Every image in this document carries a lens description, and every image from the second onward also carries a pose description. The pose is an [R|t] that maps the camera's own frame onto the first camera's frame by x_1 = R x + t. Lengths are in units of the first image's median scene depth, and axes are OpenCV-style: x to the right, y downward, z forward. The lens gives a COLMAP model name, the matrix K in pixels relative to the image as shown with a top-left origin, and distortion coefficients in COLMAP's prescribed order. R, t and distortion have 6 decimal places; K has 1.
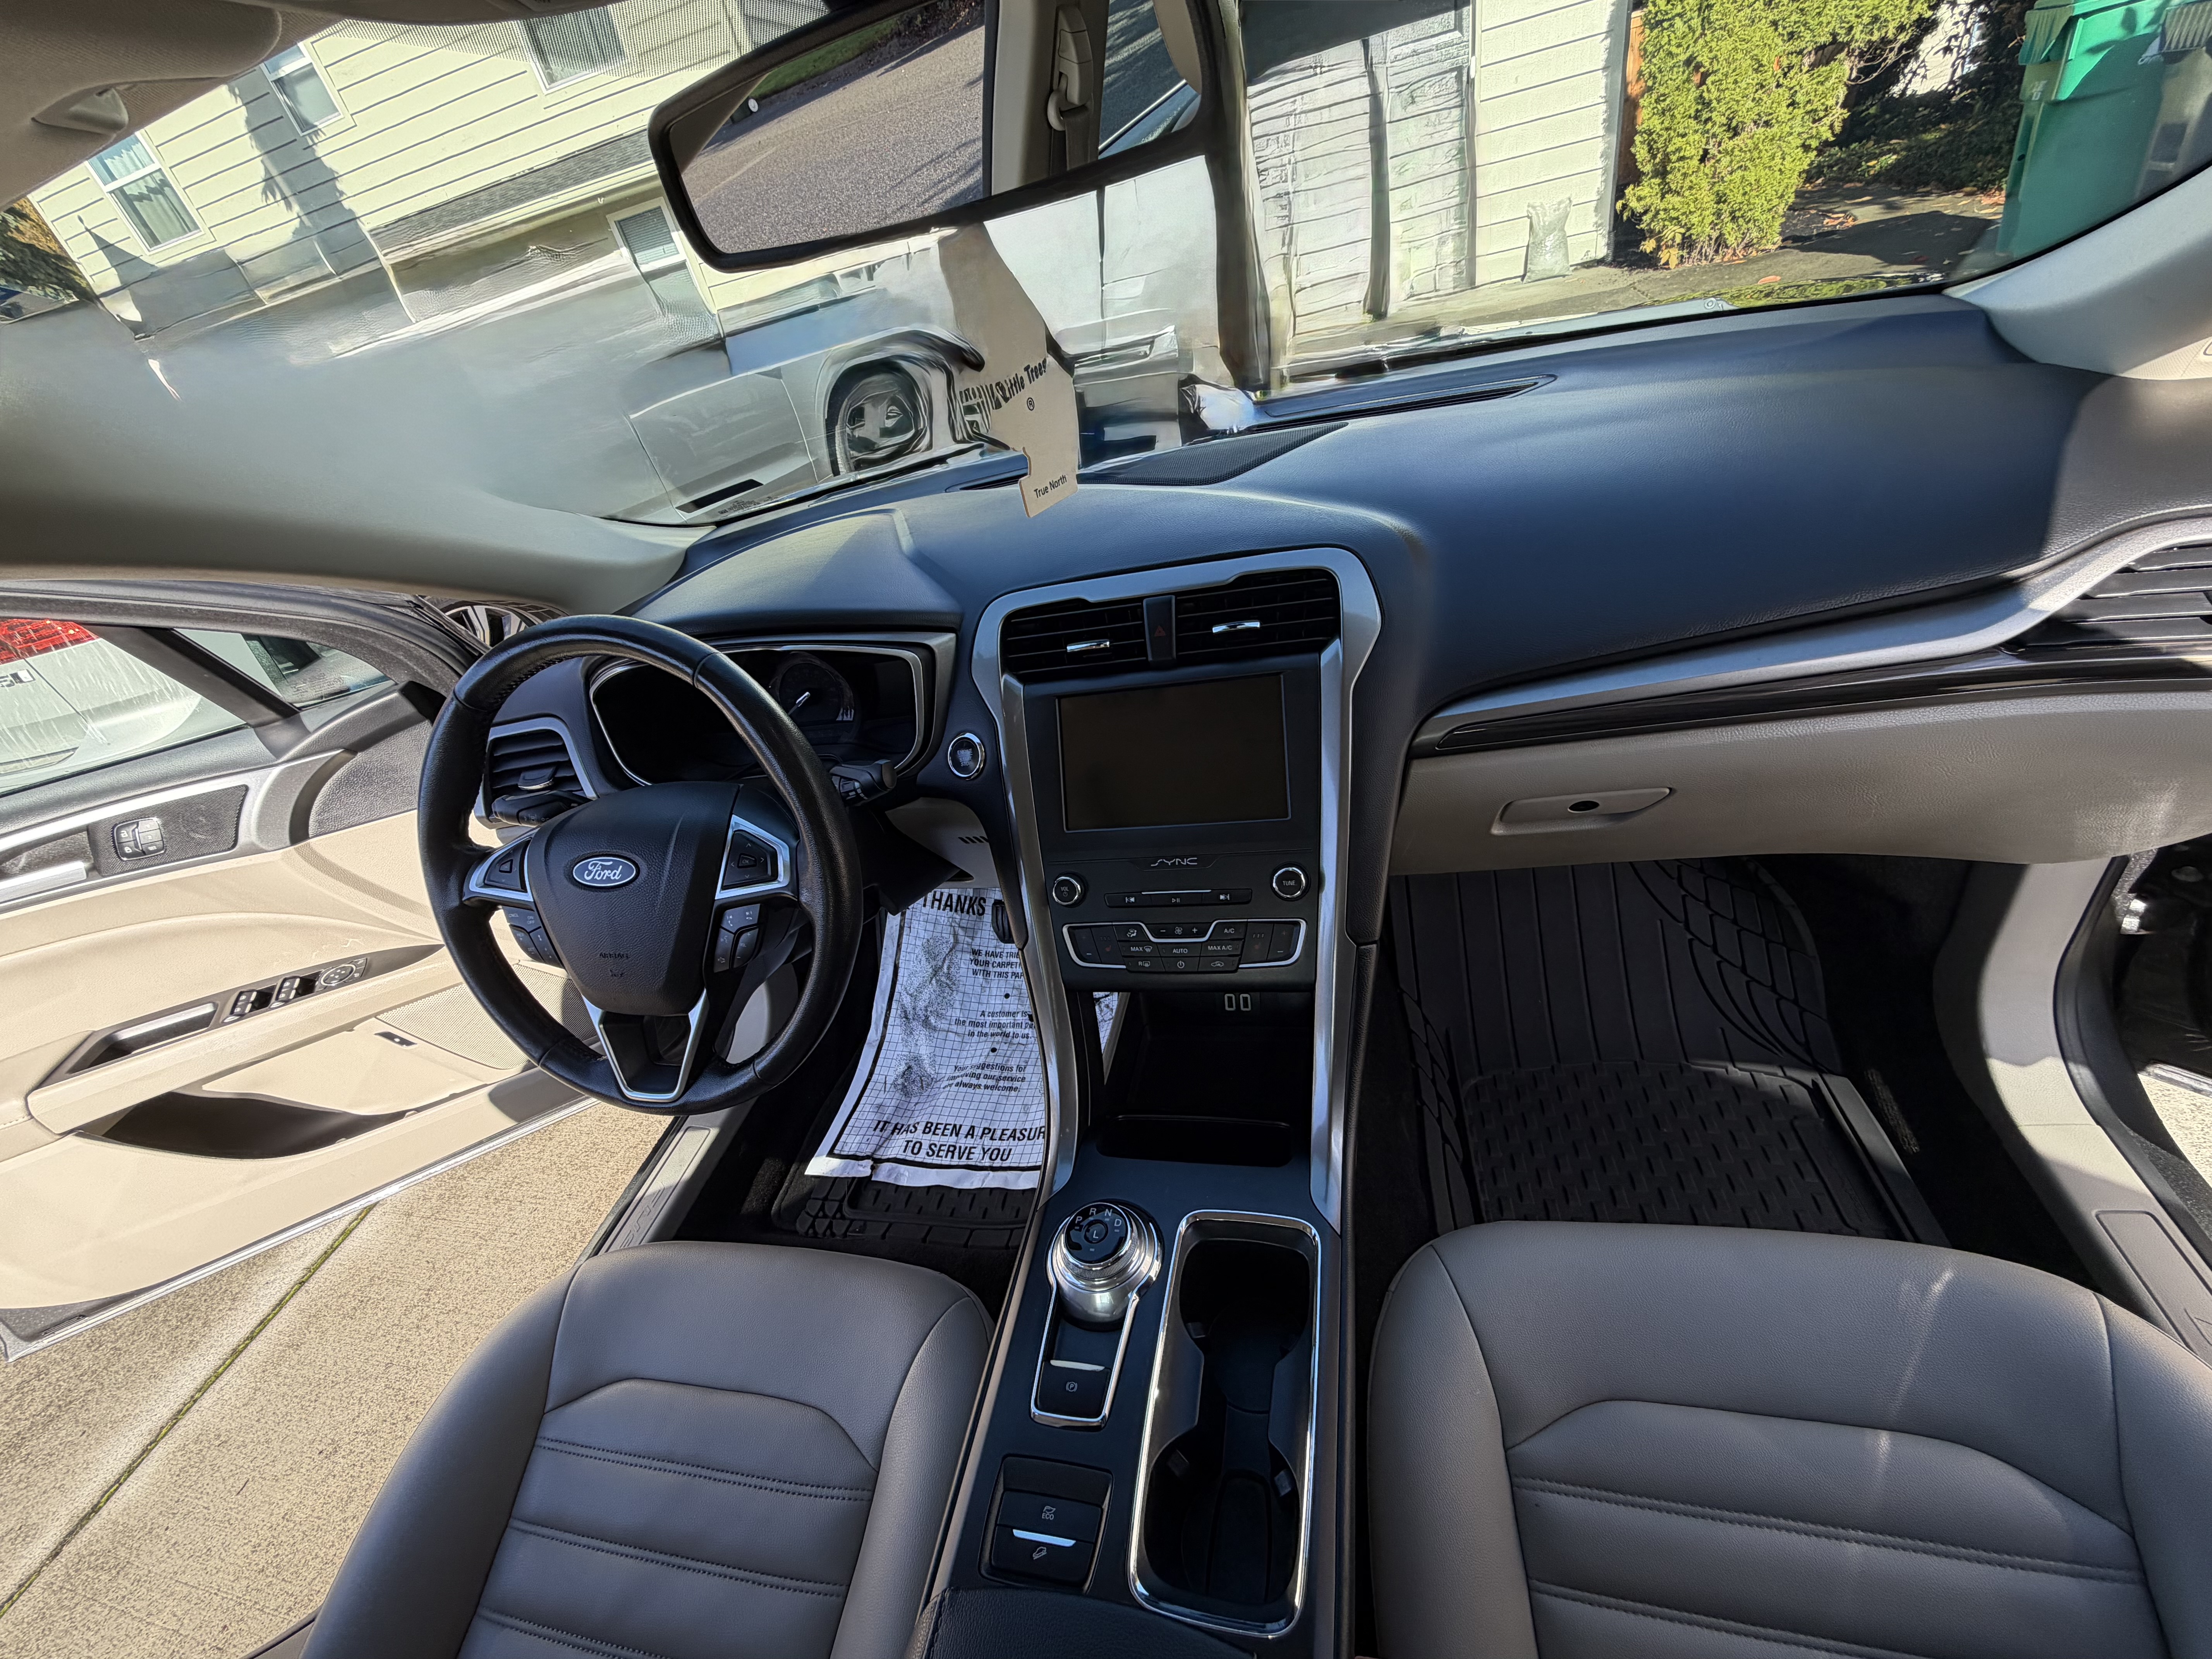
lens RADIAL K [[847.0, 0, 1089.7], [0, 847.0, 831.0], [0, 0, 1]] dist [-0.017323, 0.002557]
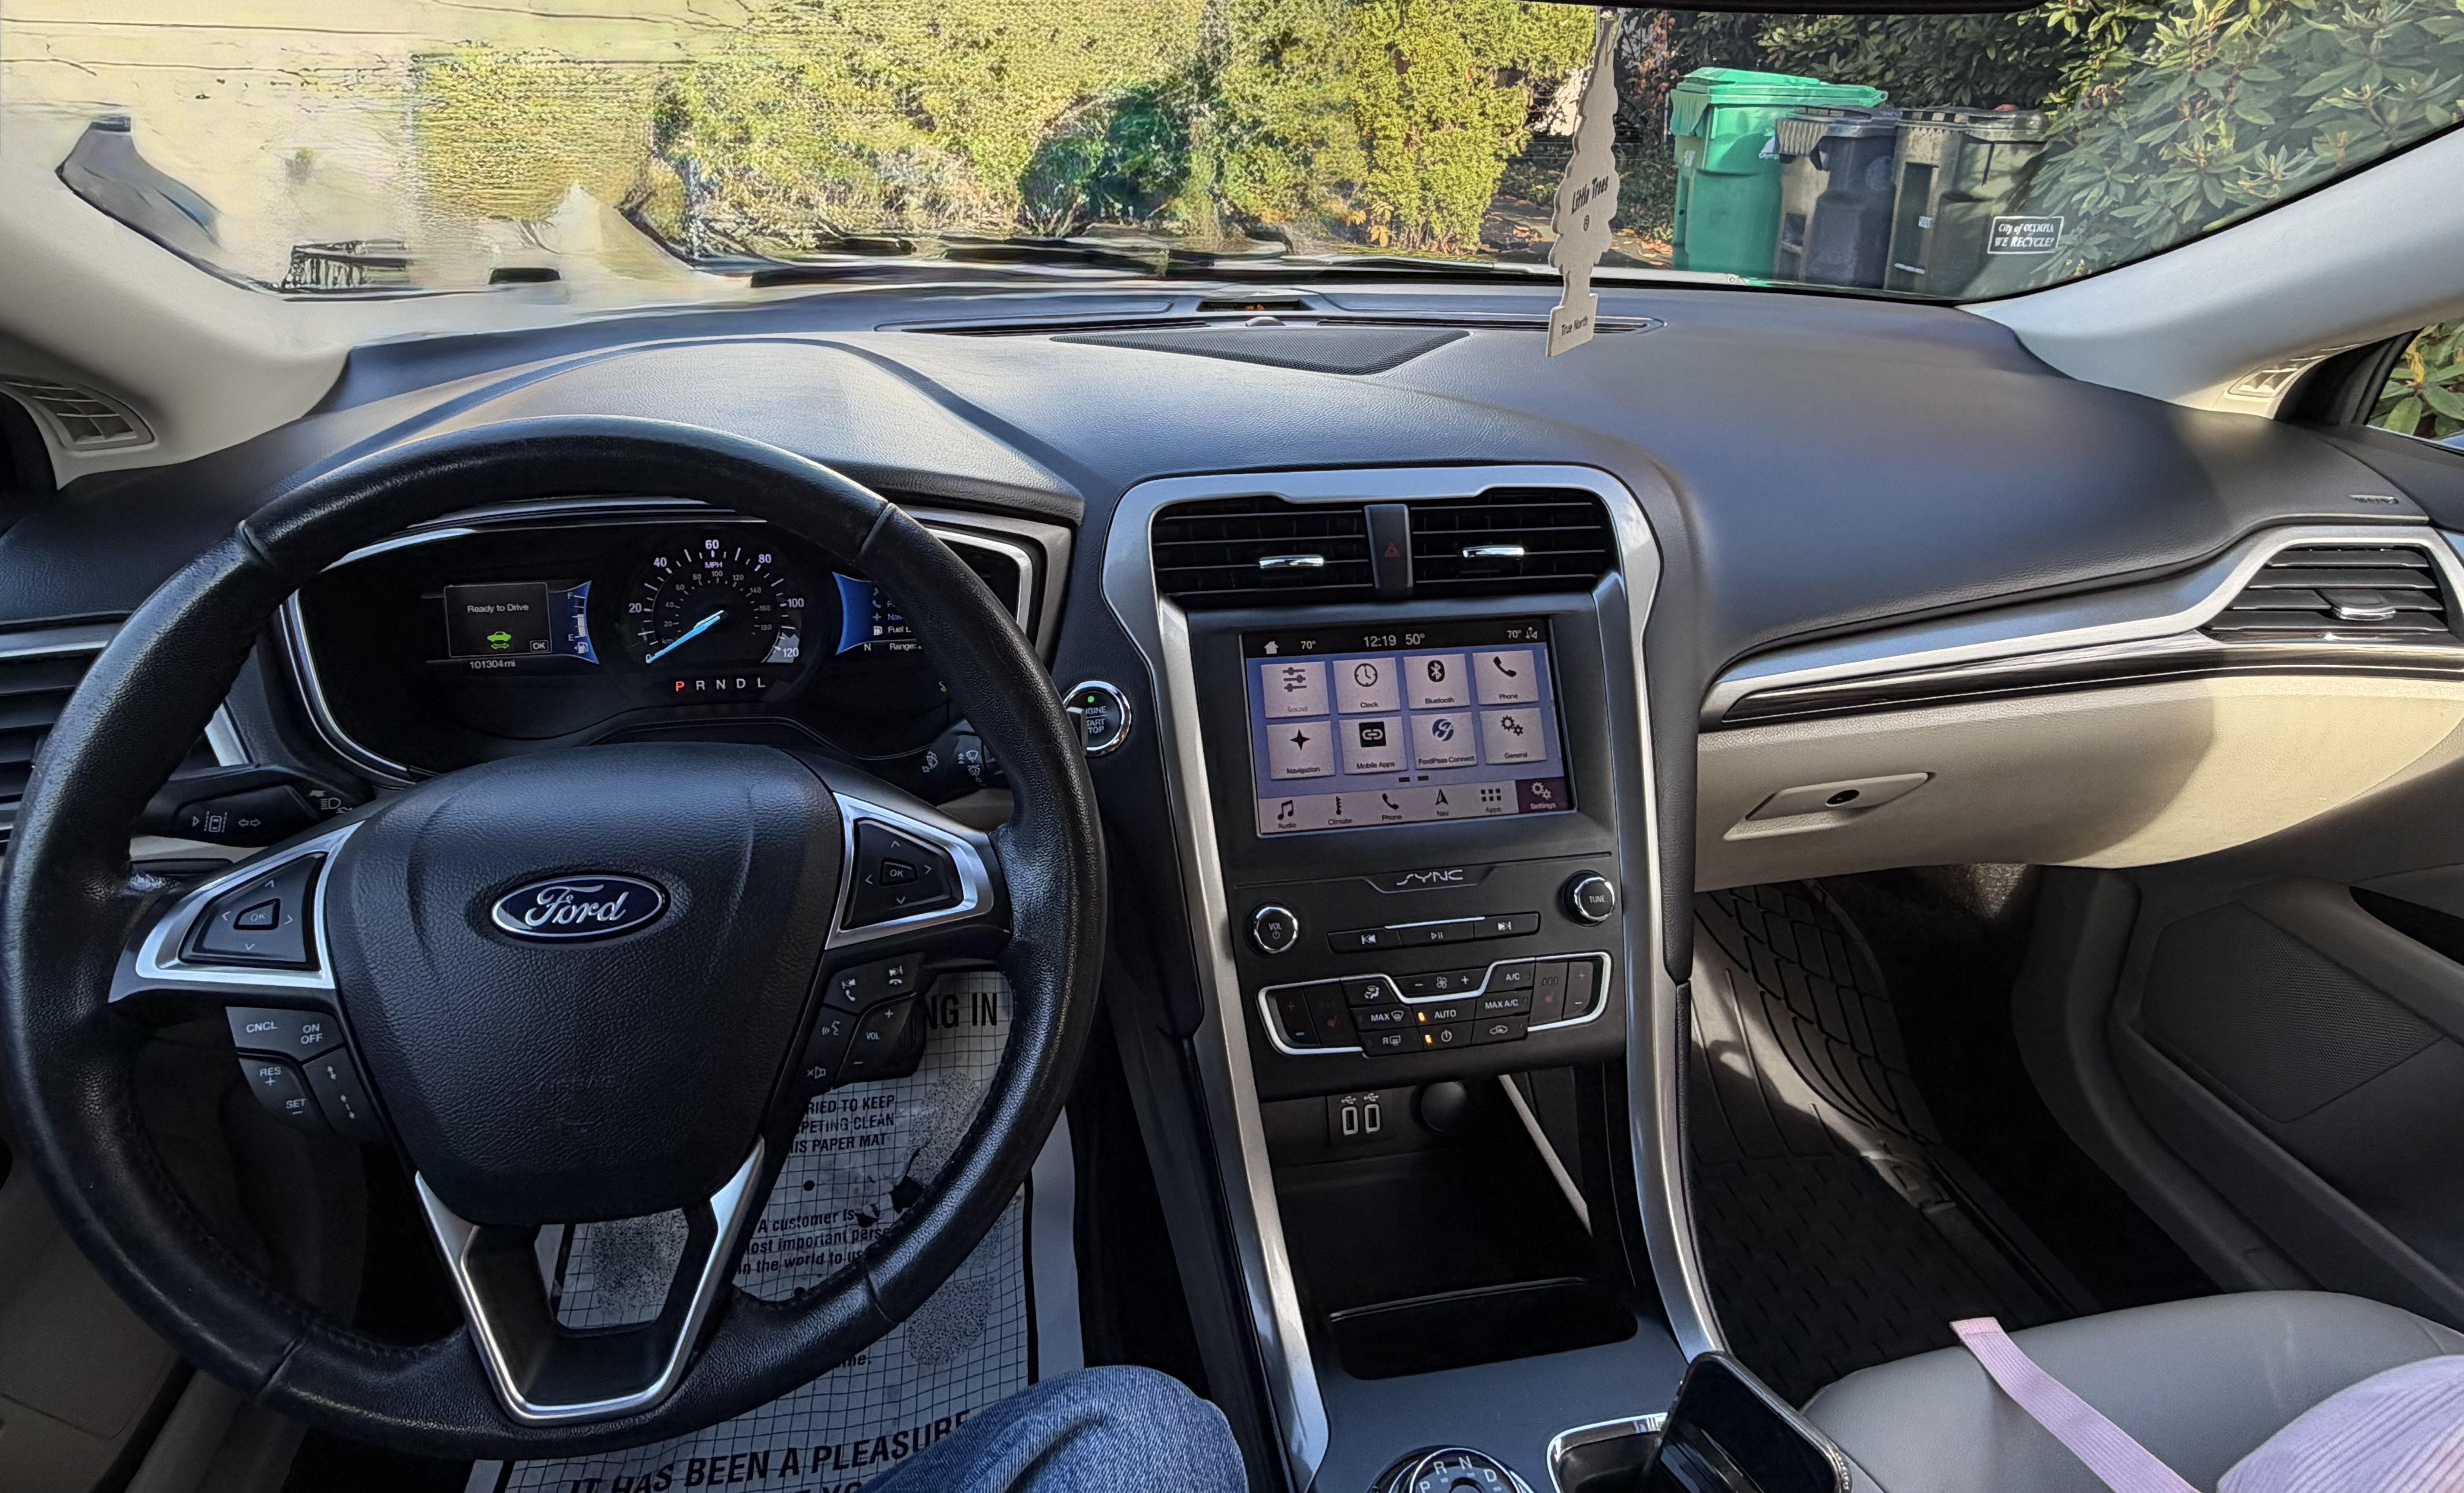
lens RADIAL K [[1279.2, 0, 1183.4], [0, 1279.2, 577.5], [0, 0, 1]] dist [-0.020265, 0.000268]
pose [[0.895708, 0.085598, 0.436325, -0.103047], [0.032346, 0.966151, -0.255942, 0.011368], [-0.443464, 0.243363, 0.862621, 0.026815]]
